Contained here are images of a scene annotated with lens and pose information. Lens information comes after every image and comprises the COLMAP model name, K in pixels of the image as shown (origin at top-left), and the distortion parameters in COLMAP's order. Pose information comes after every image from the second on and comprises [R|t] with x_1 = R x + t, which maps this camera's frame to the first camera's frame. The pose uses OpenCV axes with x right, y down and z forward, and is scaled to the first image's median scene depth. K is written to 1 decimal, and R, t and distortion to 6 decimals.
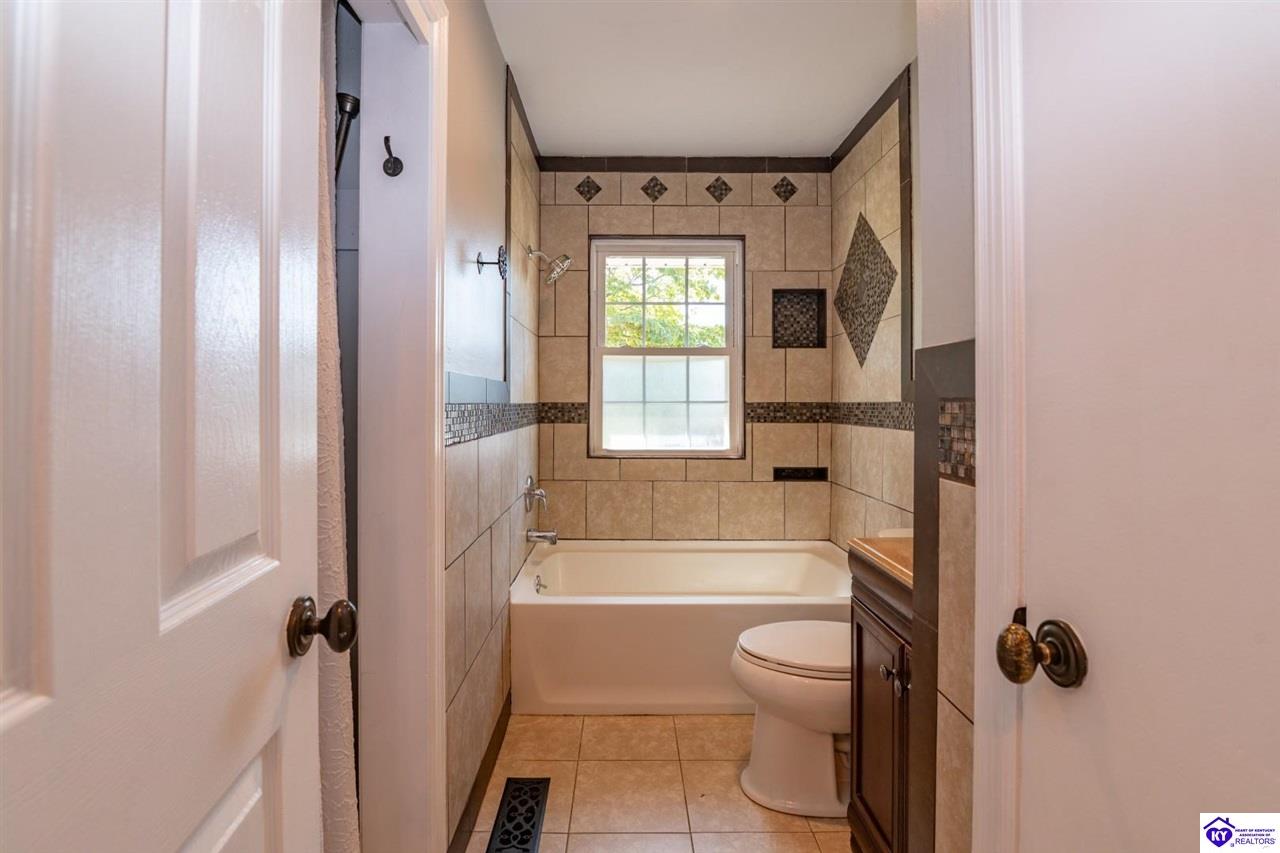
lens RADIAL K [[588.3, 0, 623.7], [0, 588.3, 397.3], [0, 0, 1]] dist [-0.019474, -0.000353]
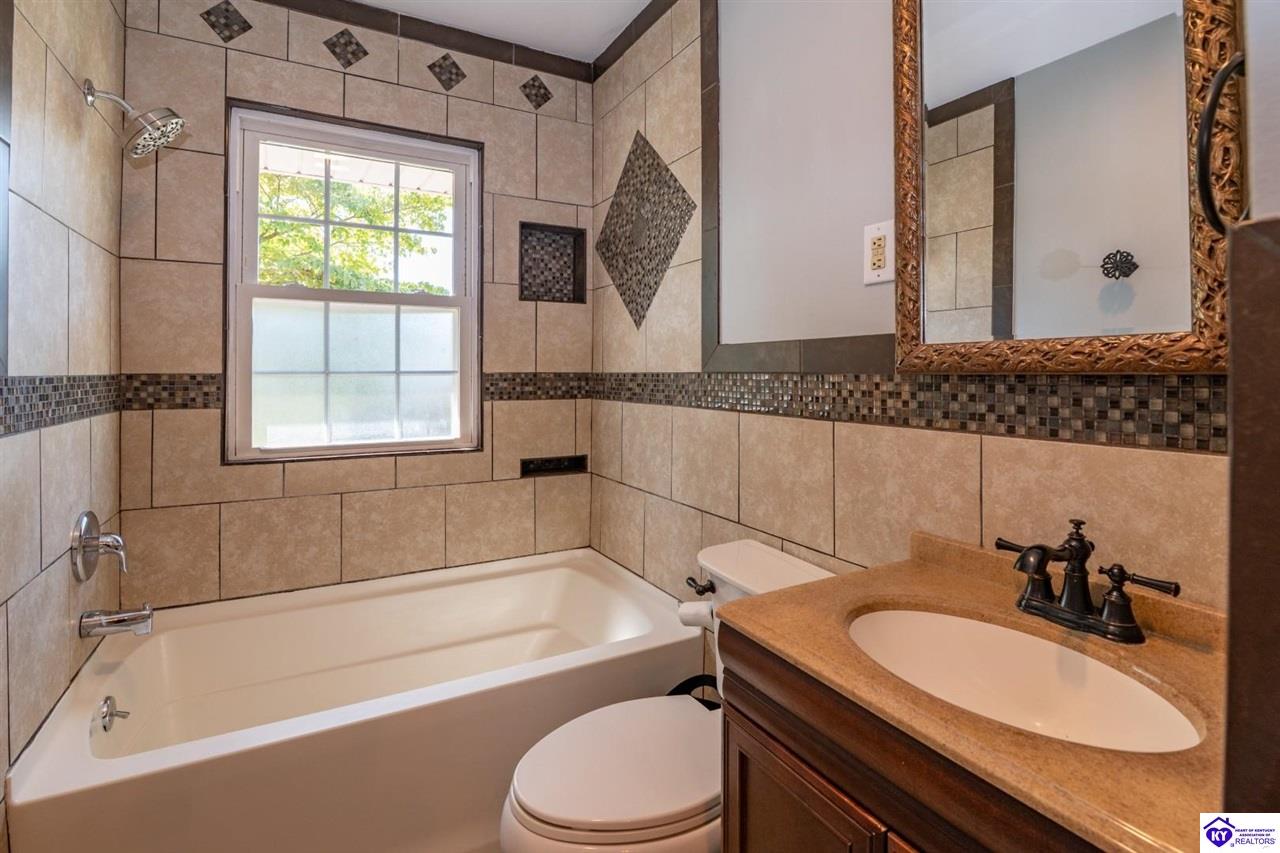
lens RADIAL K [[588.3, 0, 636.5], [0, 588.3, 369.4], [0, 0, 1]] dist [-0.019474, -0.000353]
pose [[0.867240, 0.001141, 0.497888, 0.010130], [-0.002962, 0.999992, 0.002866, 0.001720], [-0.497881, -0.003960, 0.867236, 0.276113]]
